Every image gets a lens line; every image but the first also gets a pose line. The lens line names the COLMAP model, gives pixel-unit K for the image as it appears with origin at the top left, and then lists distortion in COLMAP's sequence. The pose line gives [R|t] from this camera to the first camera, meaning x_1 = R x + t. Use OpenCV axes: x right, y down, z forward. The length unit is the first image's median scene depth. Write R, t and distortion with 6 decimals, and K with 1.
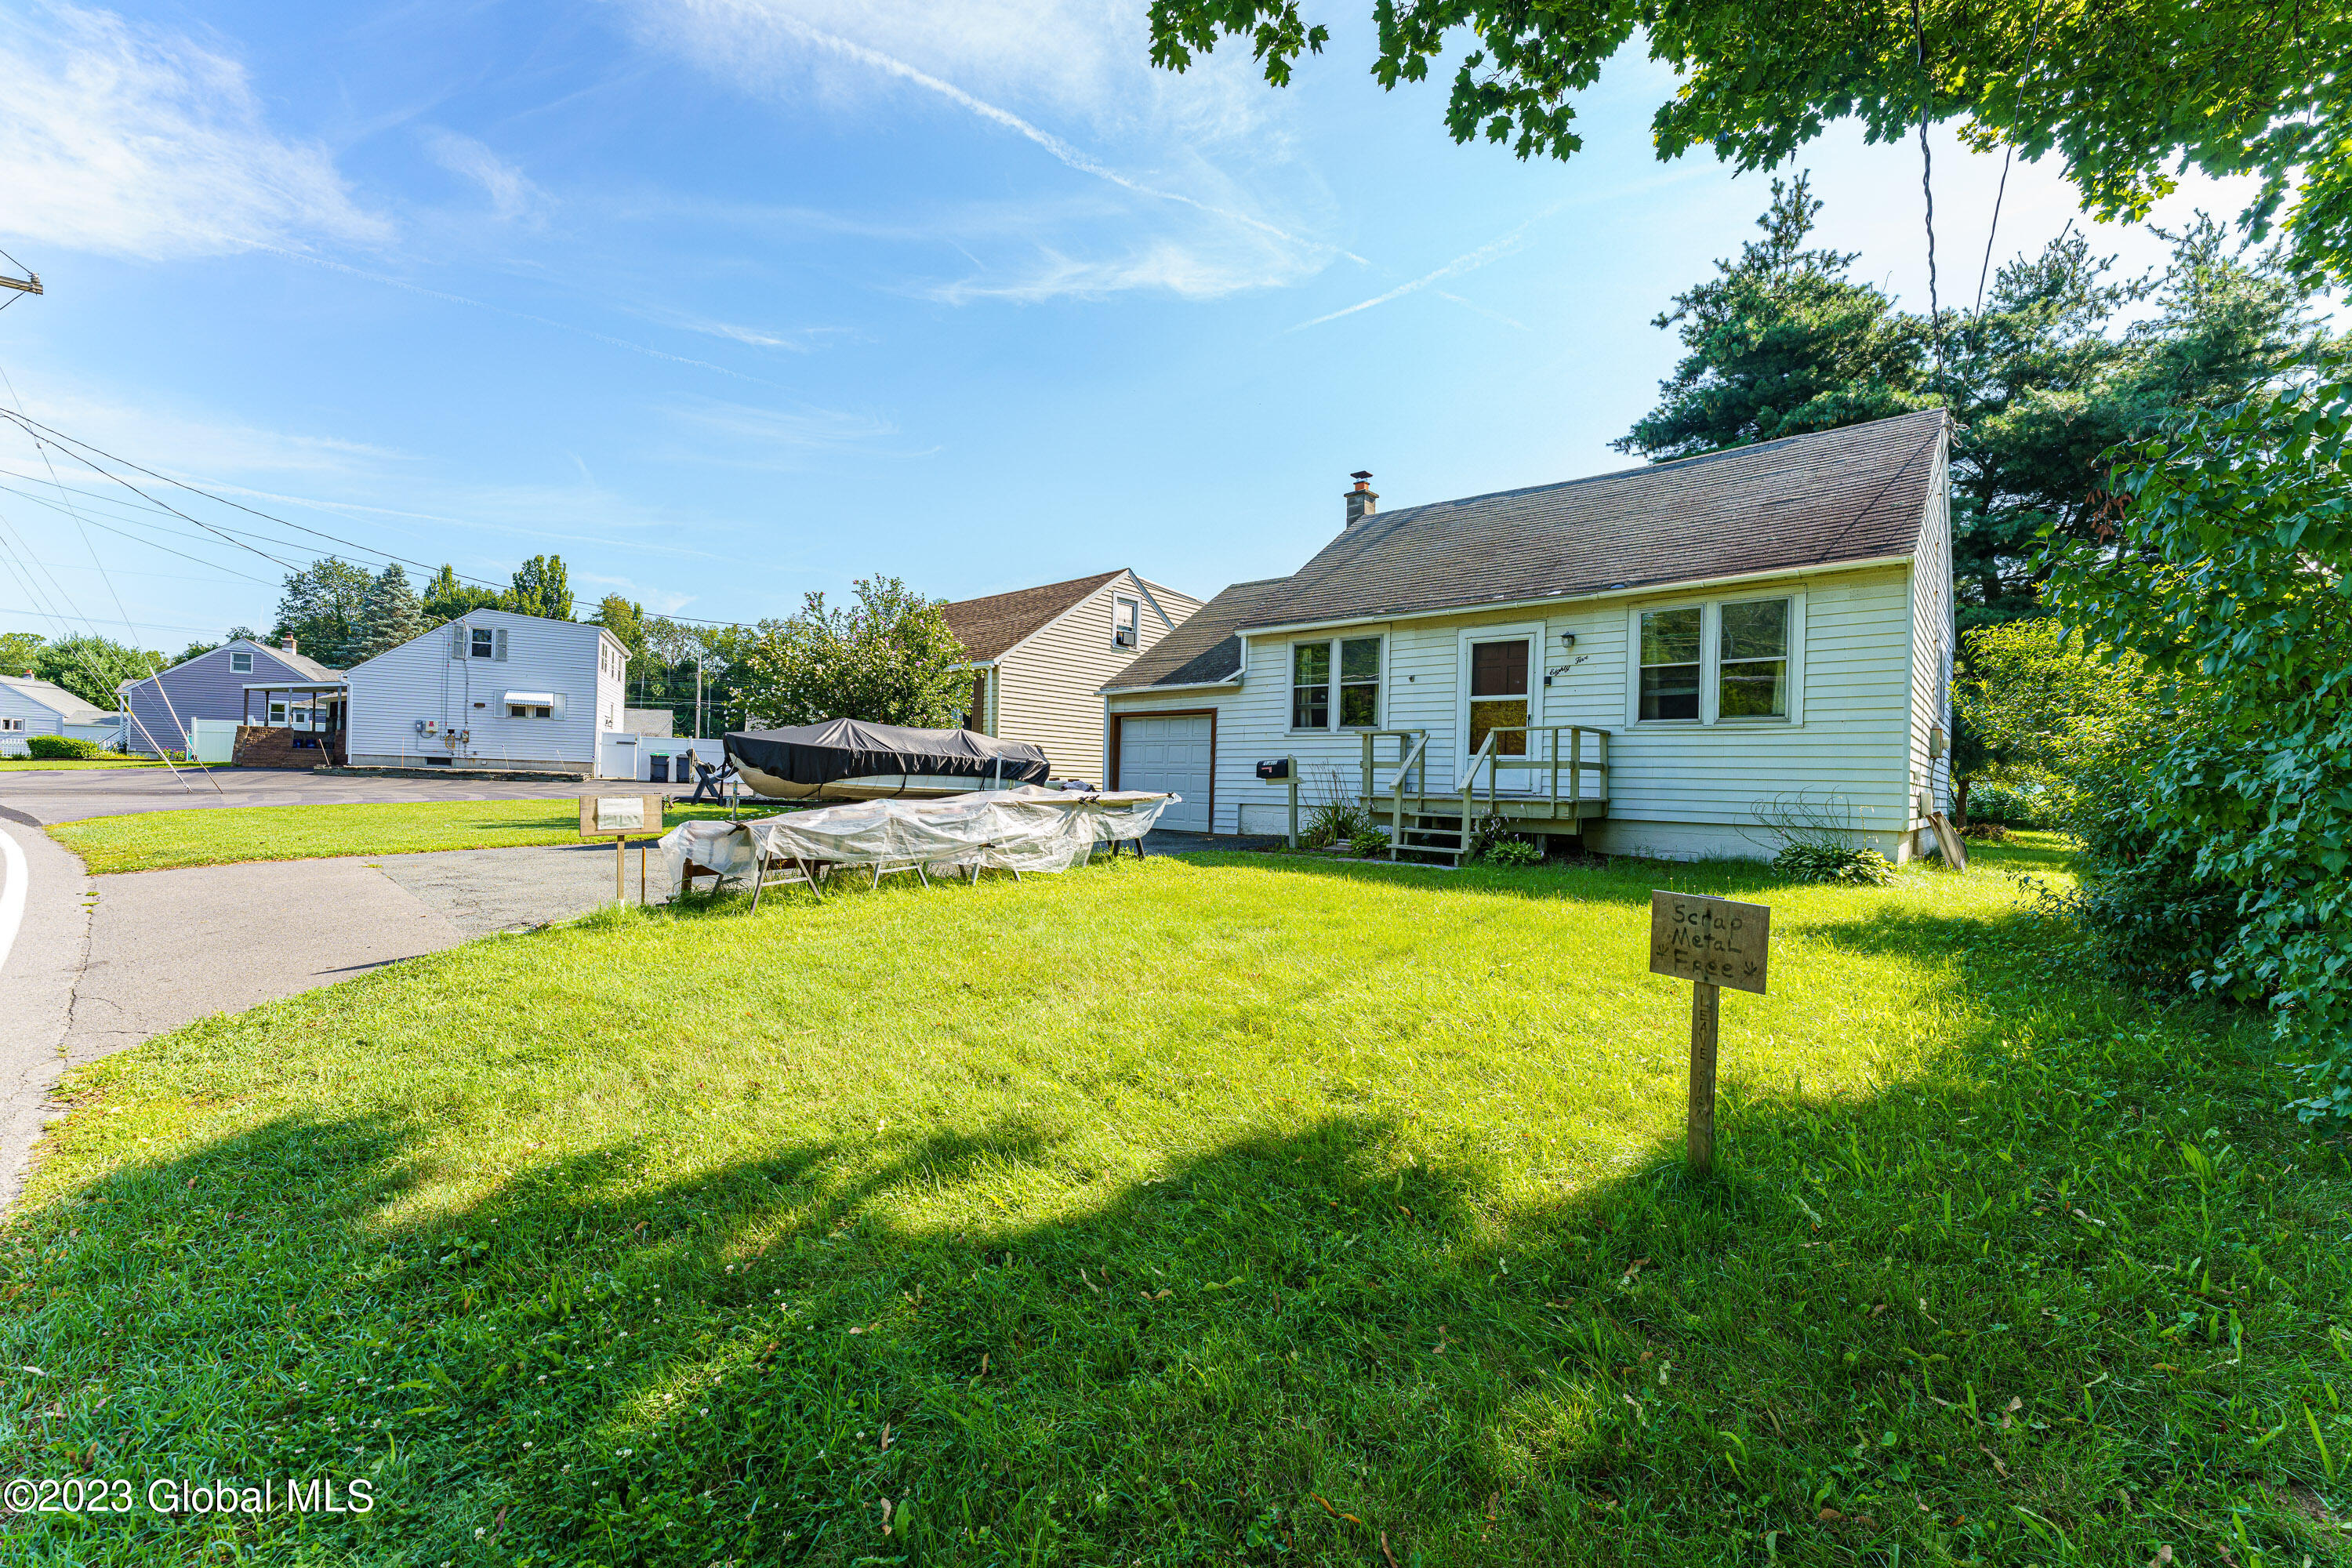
lens RADIAL K [[930.0, 0, 1177.6], [0, 930.0, 785.1], [0, 0, 1]] dist [-0.002579, -0.000241]
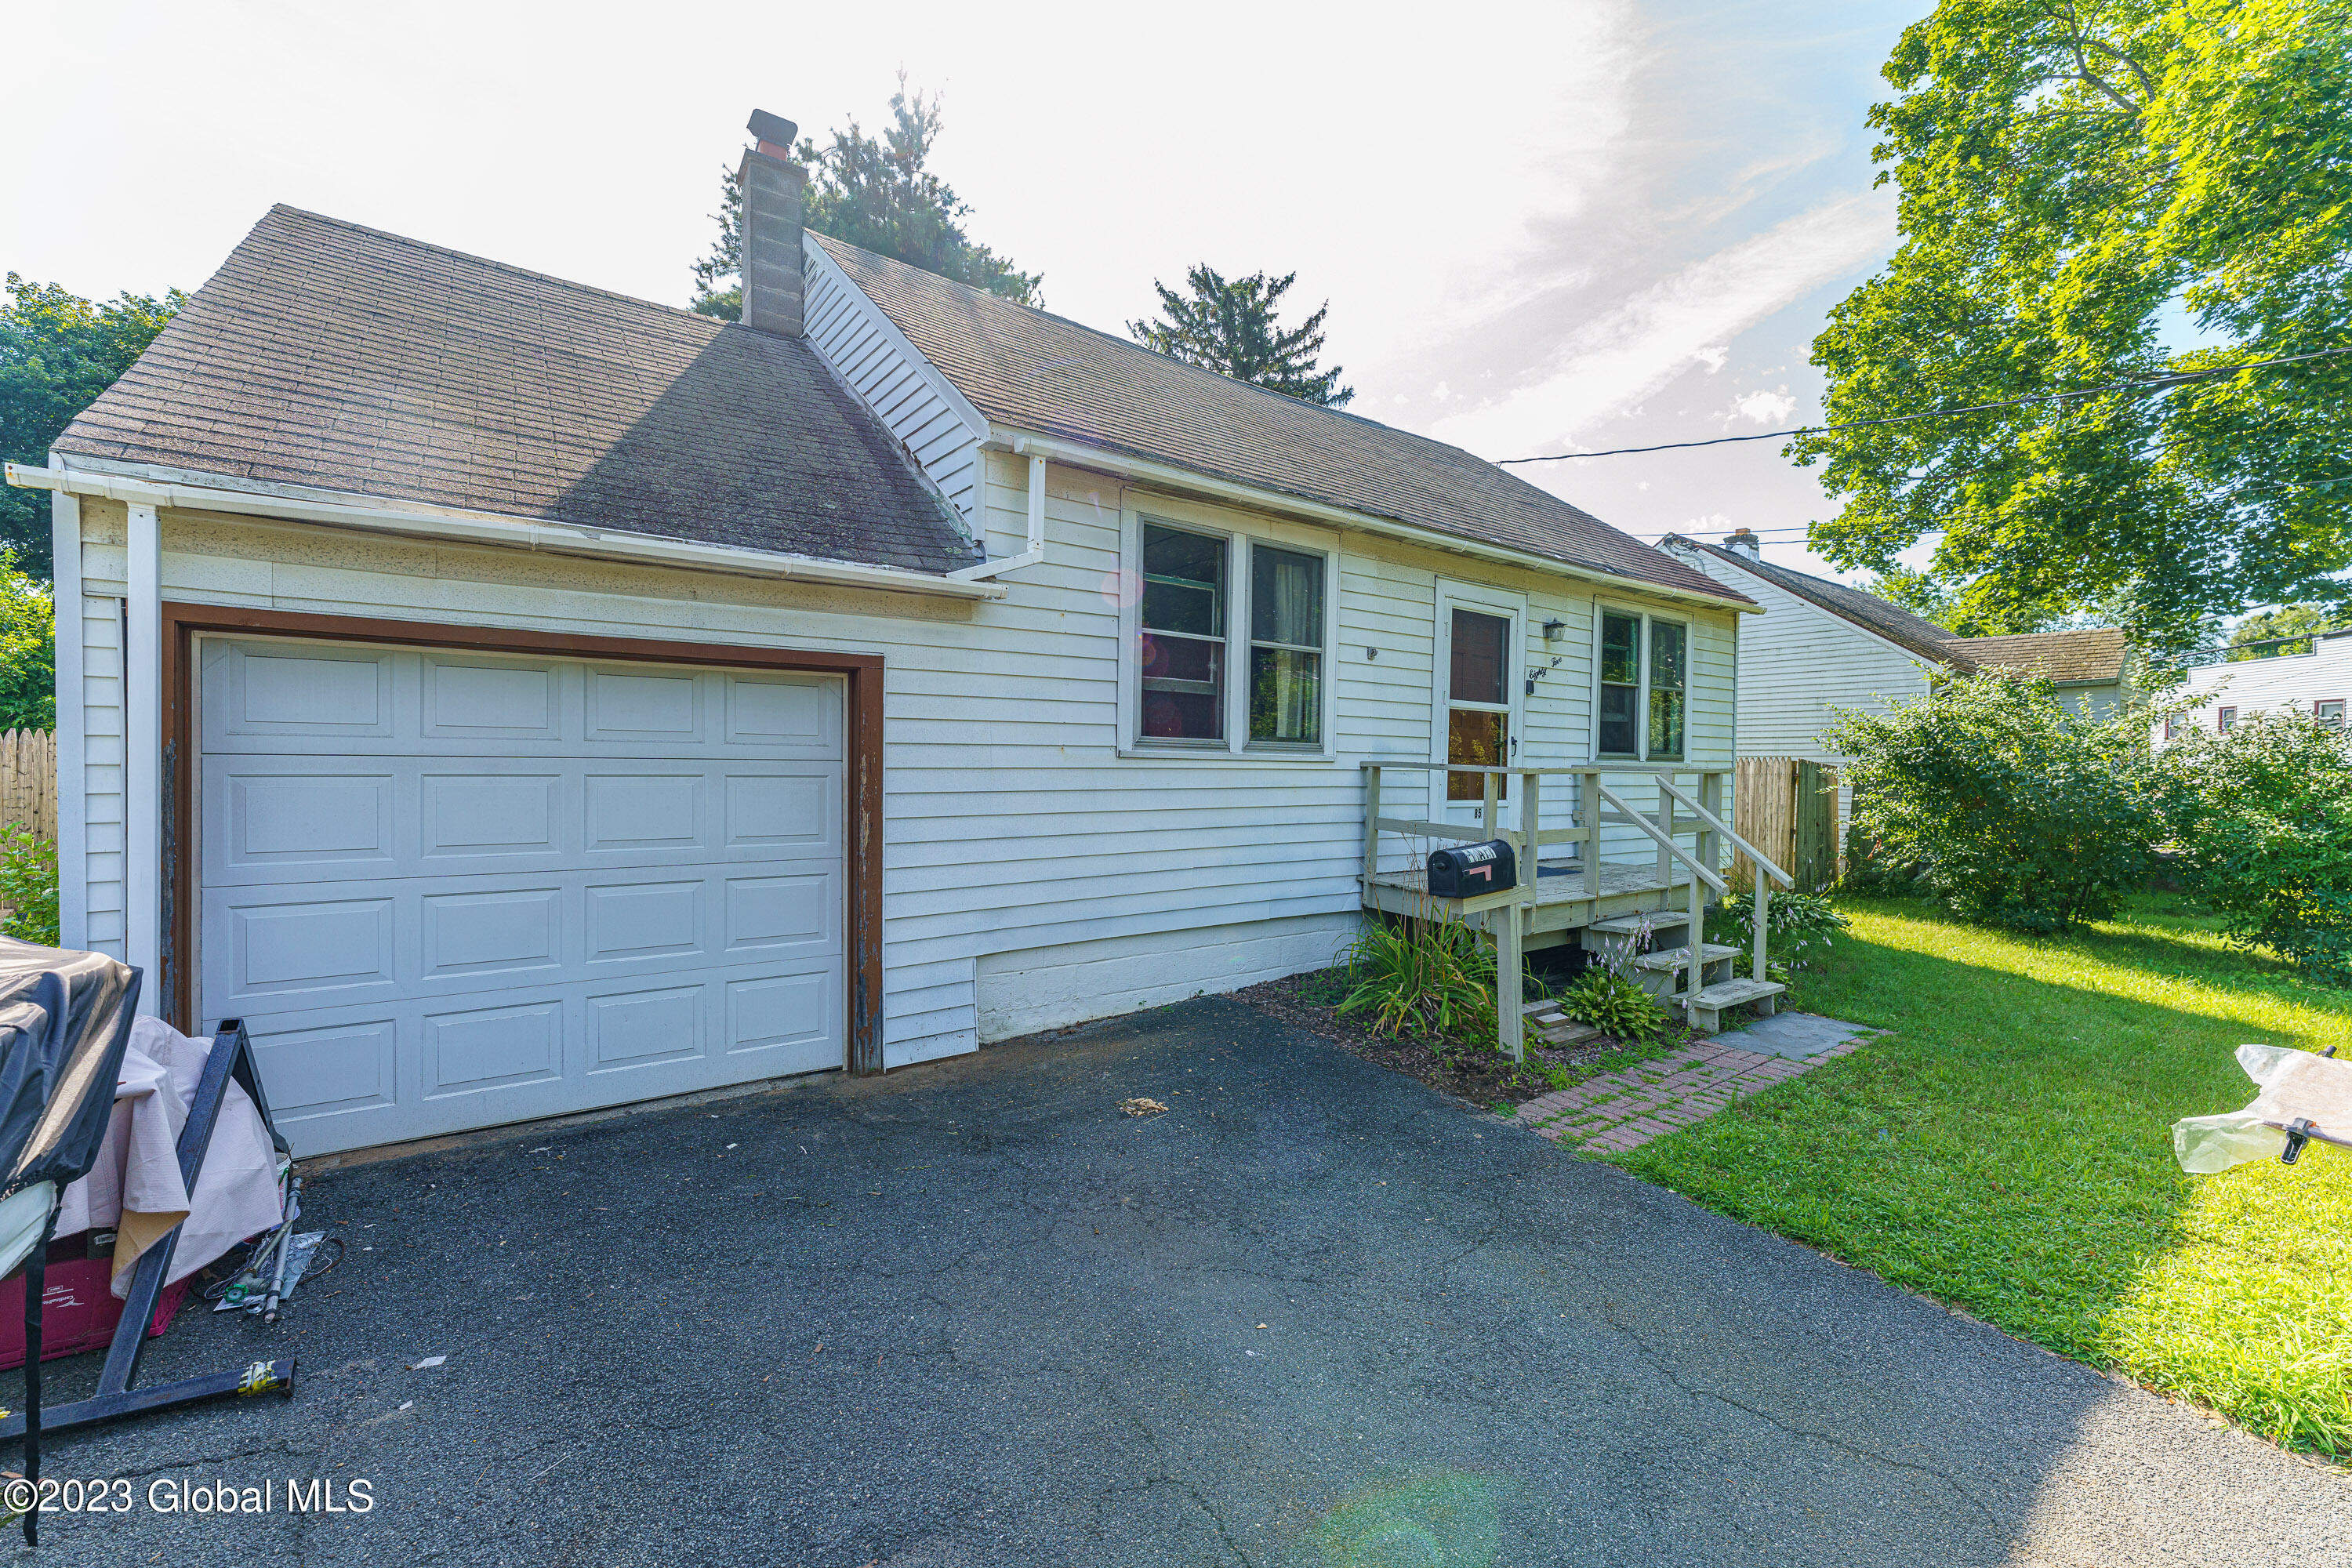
lens RADIAL K [[938.3, 0, 1184.1], [0, 938.3, 778.4], [0, 0, 1]] dist [0.000563, 0.000161]
pose [[0.213129, -0.039066, 0.976243, -0.263281], [-0.002933, 0.999170, 0.040623, -0.062379], [-0.977020, -0.011521, 0.212837, 0.930497]]
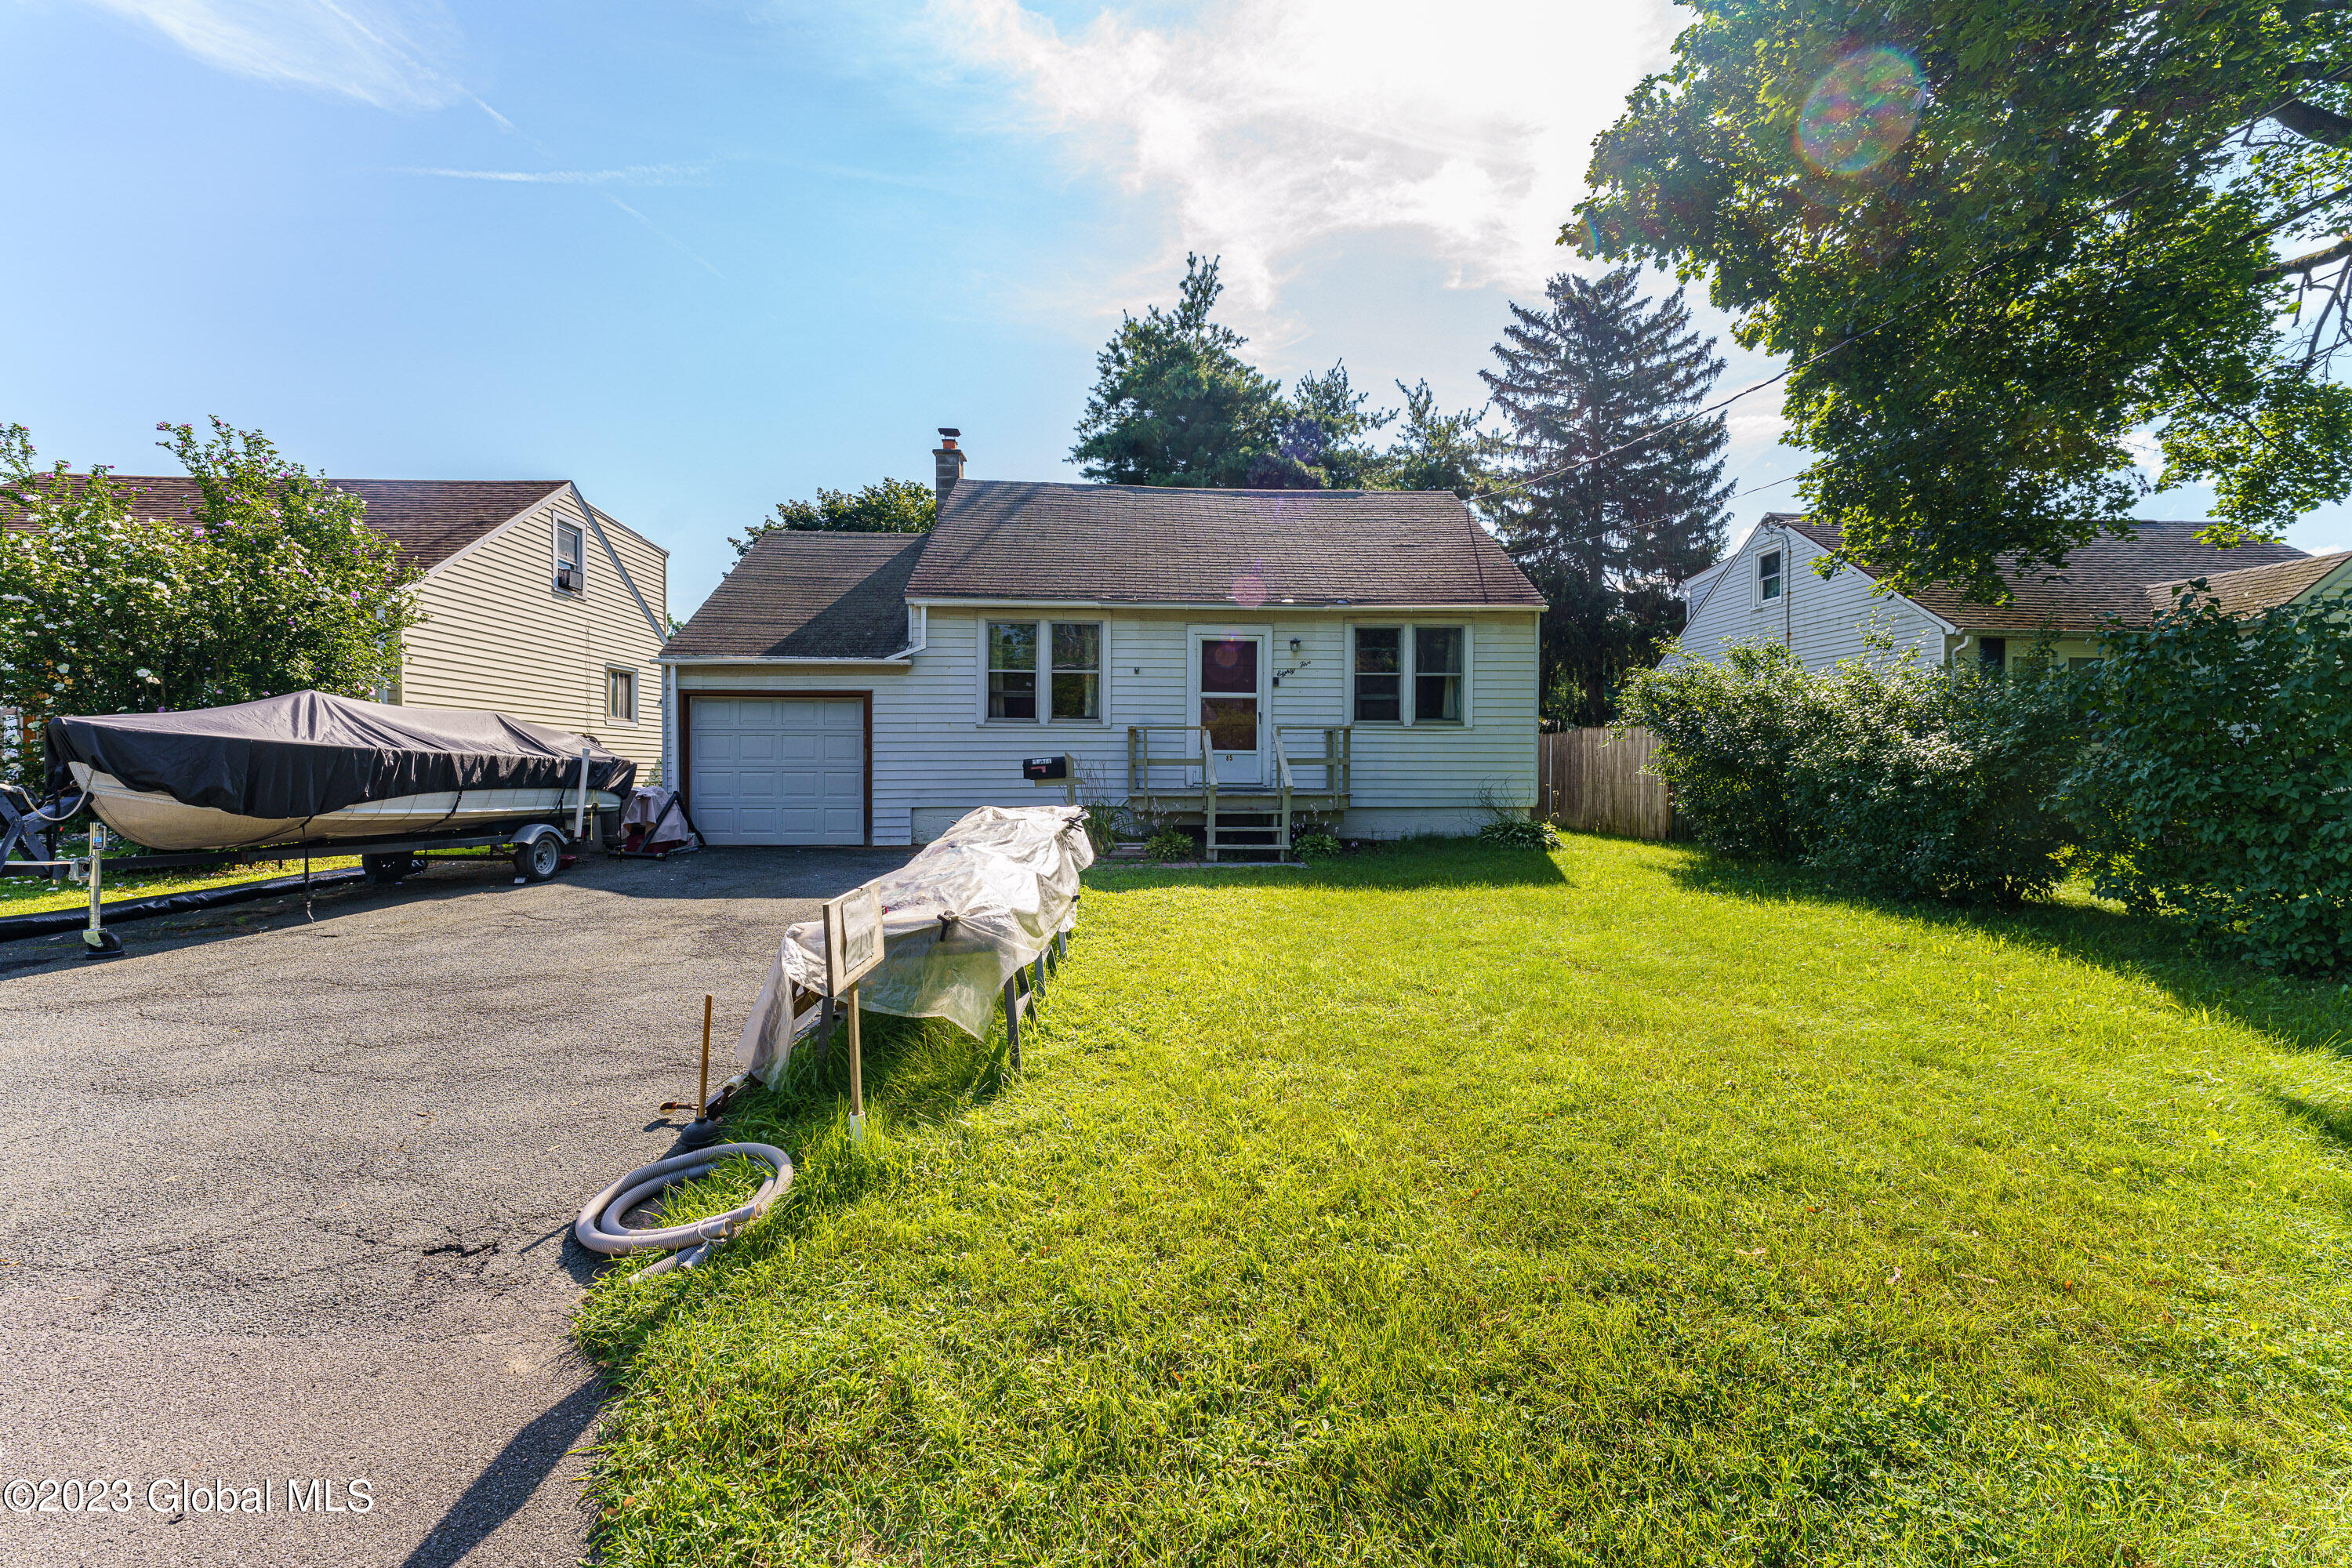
lens RADIAL K [[939.2, 0, 1177.0], [0, 939.2, 780.5], [0, 0, 1]] dist [0.001646, 0.000070]
pose [[0.708473, -0.033268, 0.704953, -0.385738], [0.018572, 0.999421, 0.028499, -0.025974], [-0.705494, -0.007098, 0.708681, 0.261234]]
